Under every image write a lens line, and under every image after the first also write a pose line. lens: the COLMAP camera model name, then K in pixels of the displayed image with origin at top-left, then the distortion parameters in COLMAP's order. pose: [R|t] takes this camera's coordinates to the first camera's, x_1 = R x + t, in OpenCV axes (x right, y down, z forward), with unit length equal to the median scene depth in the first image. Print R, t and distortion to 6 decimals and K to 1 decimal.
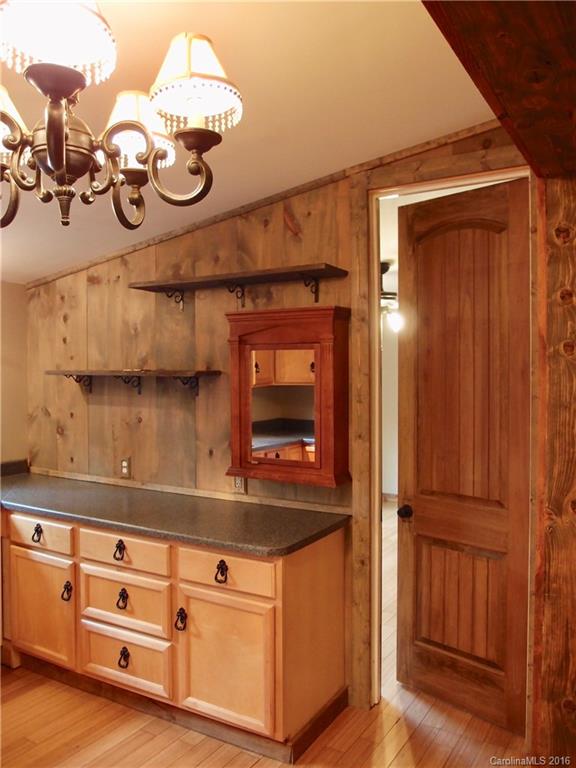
lens RADIAL K [[631.3, 0, 288.0], [0, 631.3, 384.0], [0, 0, 1]] dist [-0.057154, 0.019844]
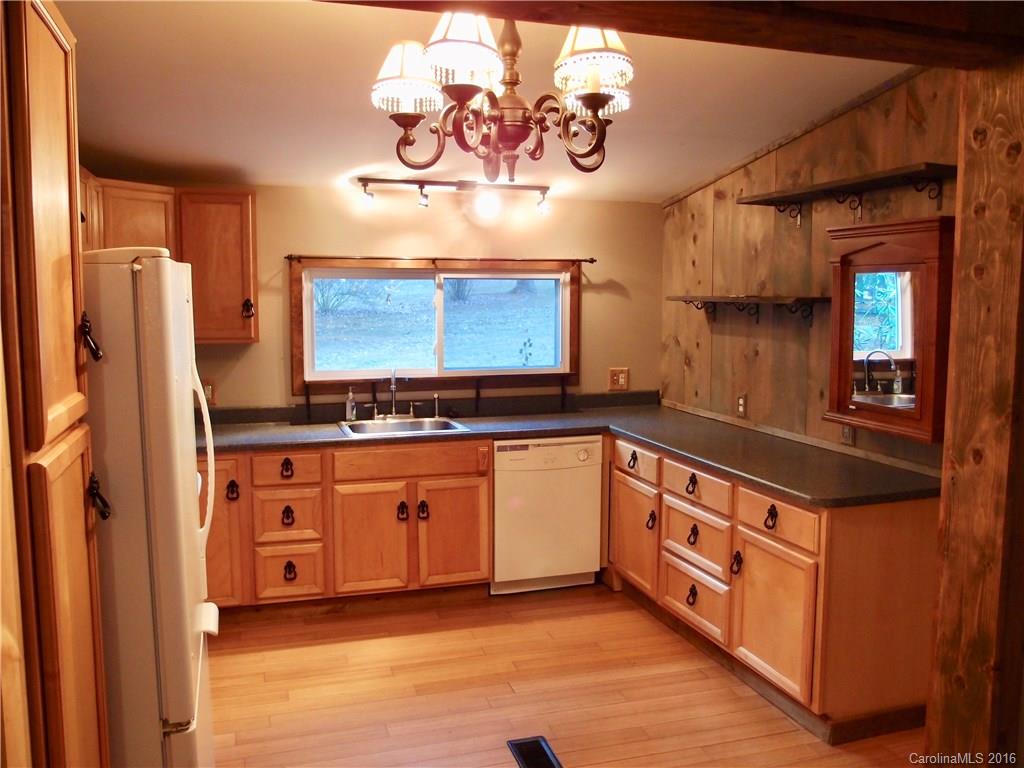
lens RADIAL K [[841.7, 0, 512.0], [0, 841.7, 384.0], [0, 0, 1]] dist [-0.057154, 0.019844]
pose [[0.749580, 0.070750, -0.658122, 0.332637], [-0.016295, 0.995942, 0.088507, 0.002681], [0.661713, -0.055619, 0.747691, -0.127691]]
